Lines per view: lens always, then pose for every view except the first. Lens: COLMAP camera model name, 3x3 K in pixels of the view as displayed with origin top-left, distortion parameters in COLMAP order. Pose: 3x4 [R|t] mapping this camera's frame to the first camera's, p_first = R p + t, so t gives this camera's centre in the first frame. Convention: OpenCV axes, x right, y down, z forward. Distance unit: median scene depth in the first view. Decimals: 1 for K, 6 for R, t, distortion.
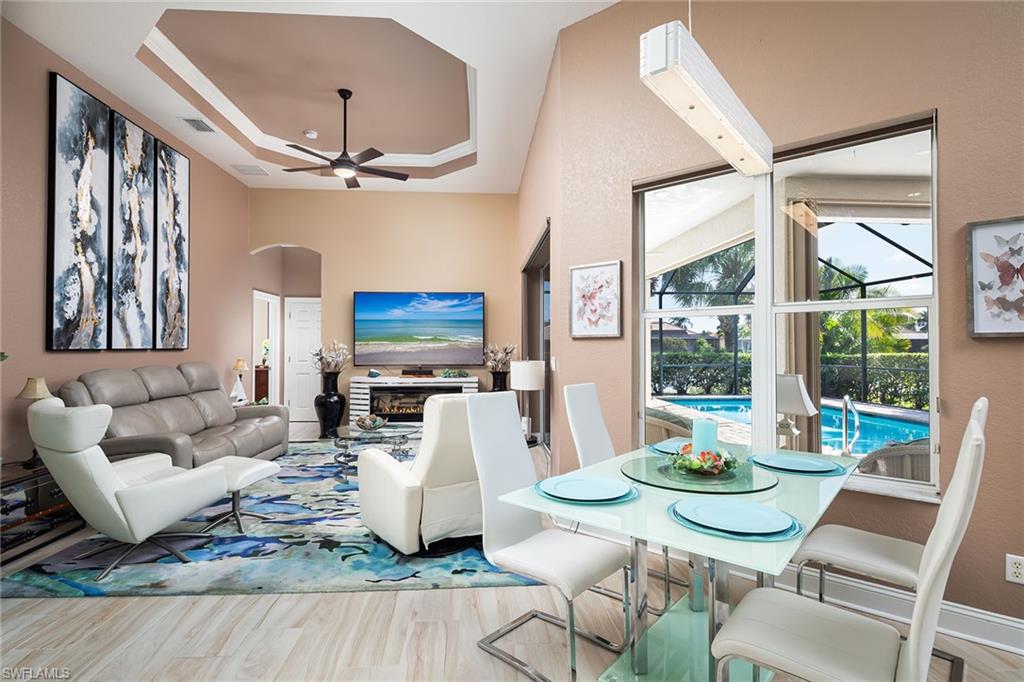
lens RADIAL K [[490.6, 0, 514.2], [0, 490.6, 339.7], [0, 0, 1]] dist [-0.002476, -0.001489]
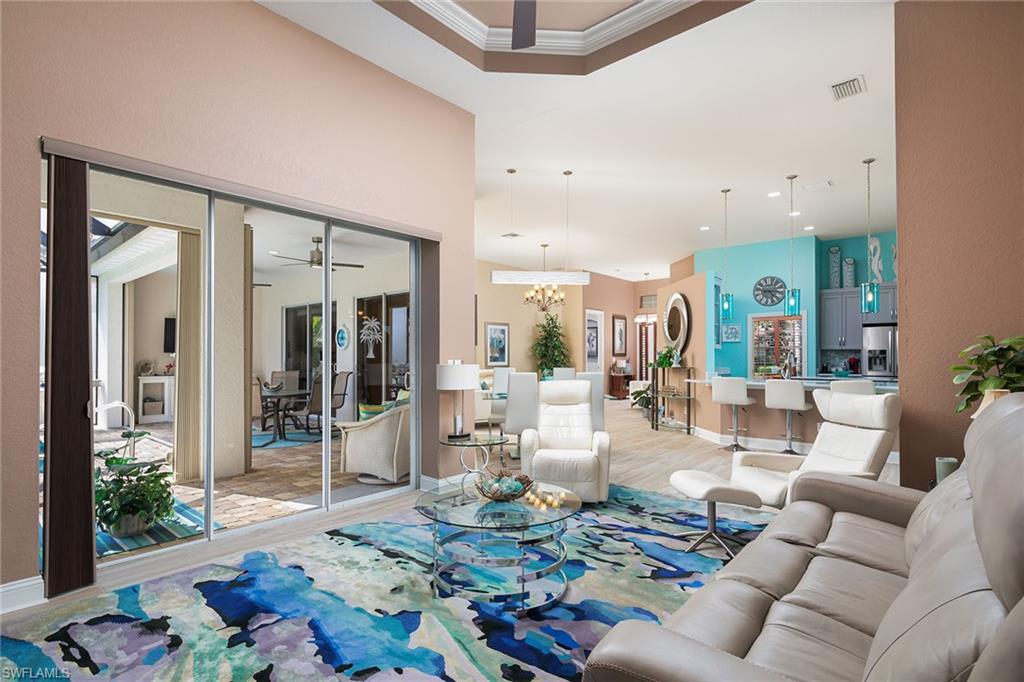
lens RADIAL K [[490.6, 0, 509.6], [0, 490.6, 346.9], [0, 0, 1]] dist [-0.002476, -0.001489]
pose [[-0.691591, 0.006491, 0.722260, -0.676056], [-0.013477, 0.999670, -0.021889, 0.024606], [-0.722163, -0.024873, -0.691275, 1.344944]]
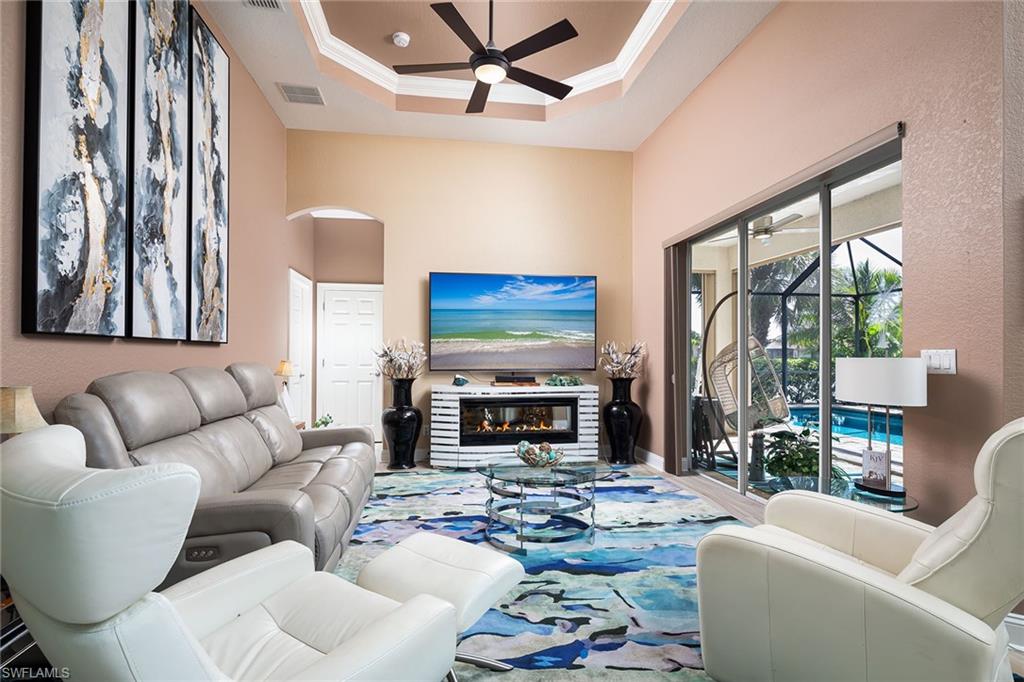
lens RADIAL K [[490.6, 0, 507.6], [0, 490.6, 350.7], [0, 0, 1]] dist [-0.002476, -0.001489]
pose [[0.997648, 0.001227, 0.068531, -0.370680], [-0.001499, 0.999991, 0.003908, 0.028587], [-0.068526, -0.004001, 0.997641, 0.346957]]
